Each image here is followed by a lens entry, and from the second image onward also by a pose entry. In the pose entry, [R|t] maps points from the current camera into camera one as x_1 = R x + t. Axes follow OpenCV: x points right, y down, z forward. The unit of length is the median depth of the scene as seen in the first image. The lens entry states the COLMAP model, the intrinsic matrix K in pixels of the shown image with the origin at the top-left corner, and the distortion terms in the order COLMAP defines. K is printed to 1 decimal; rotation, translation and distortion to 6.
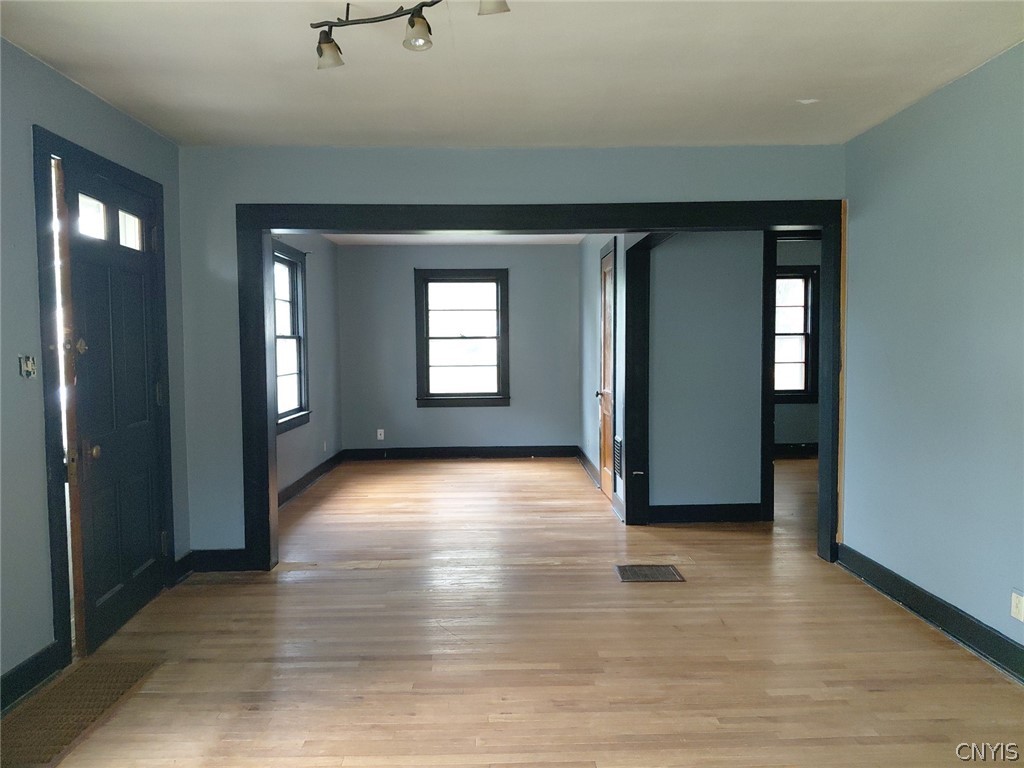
lens RADIAL K [[752.0, 0, 515.6], [0, 752.0, 383.5], [0, 0, 1]] dist [-0.012287, 0.002665]
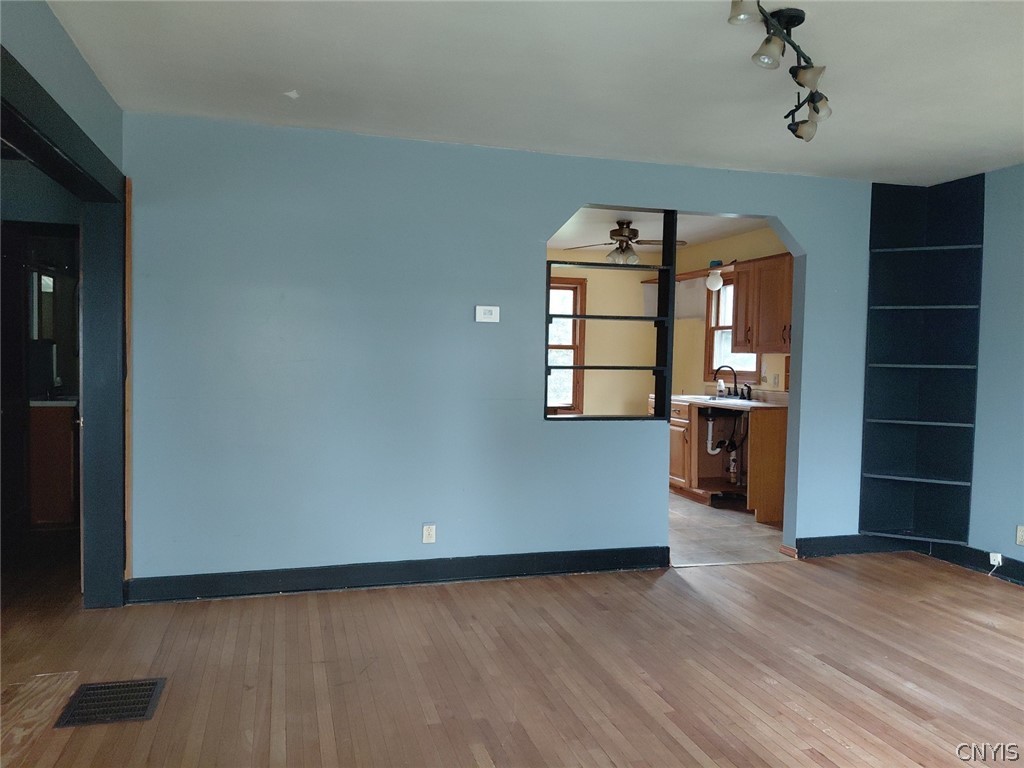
lens RADIAL K [[752.0, 0, 504.6], [0, 752.0, 382.1], [0, 0, 1]] dist [-0.012287, 0.002665]
pose [[-0.250562, -0.030838, 0.967609, -0.714966], [0.034921, 0.998554, 0.040867, -0.044981], [-0.967470, 0.044029, -0.249123, 1.150849]]
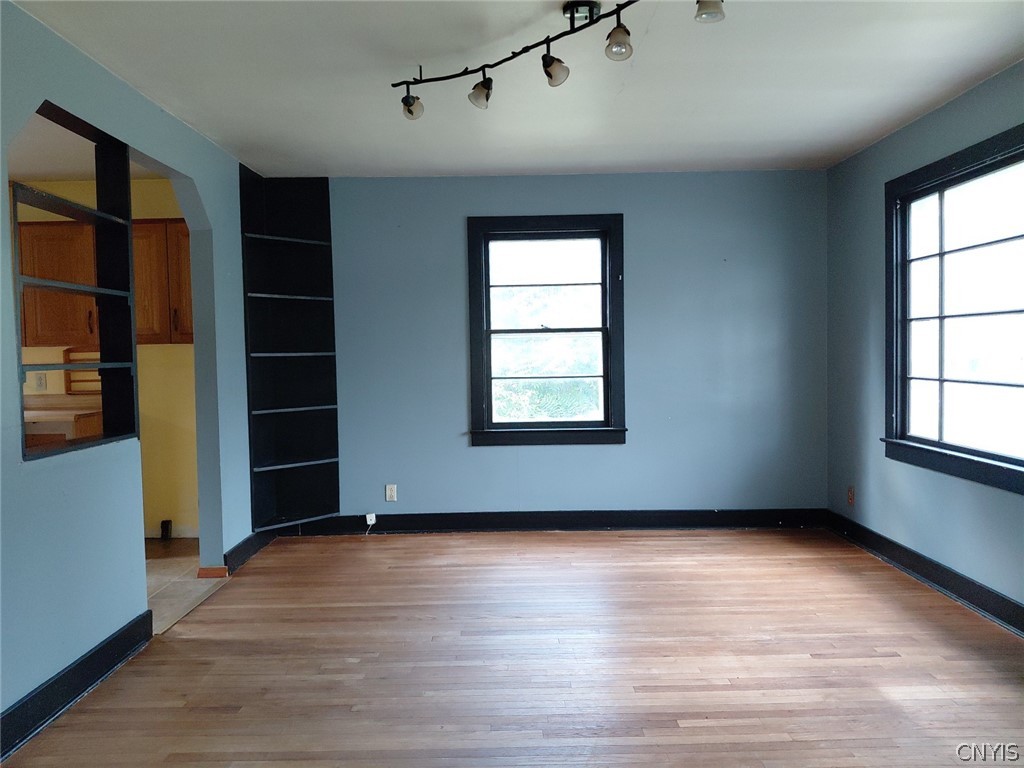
lens RADIAL K [[752.0, 0, 503.8], [0, 752.0, 390.5], [0, 0, 1]] dist [-0.012287, 0.002665]
pose [[-0.999743, 0.022210, 0.004566, 0.104168], [0.022559, 0.994573, 0.101564, -0.060243], [-0.002285, 0.101641, -0.994819, 1.518572]]
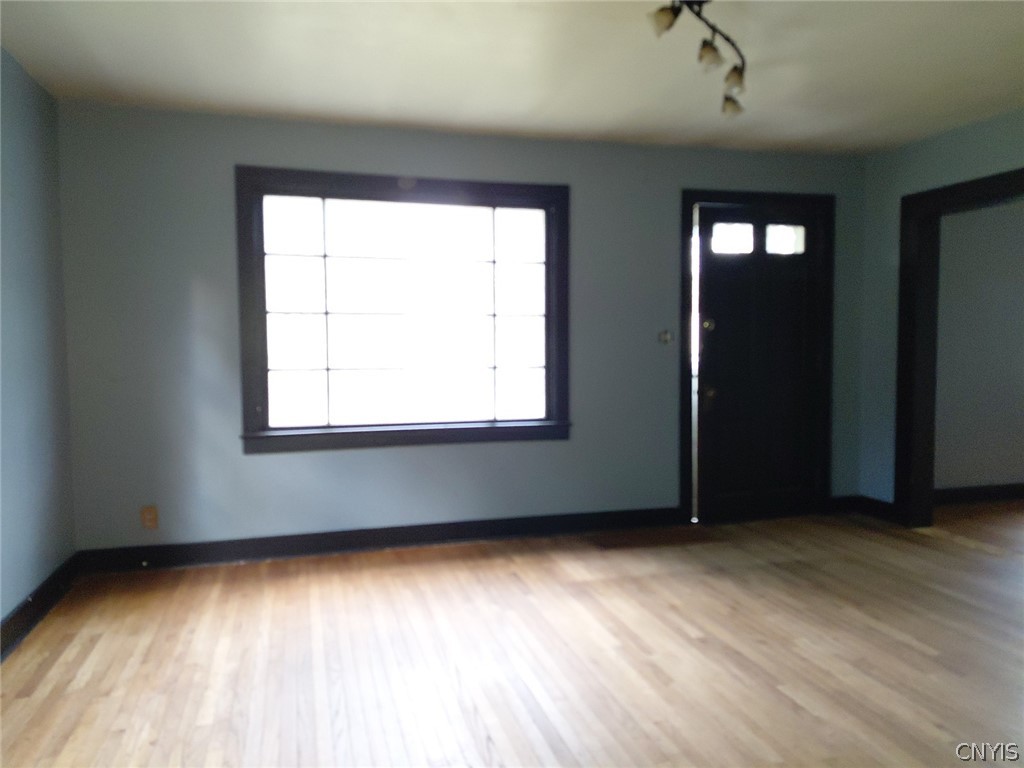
lens RADIAL K [[752.0, 0, 506.6], [0, 752.0, 381.2], [0, 0, 1]] dist [-0.012287, 0.002665]
pose [[0.252355, 0.070491, -0.965064, 0.826532], [-0.043765, 0.997154, 0.061391, -0.010622], [0.966644, 0.026743, 0.254722, 0.209161]]
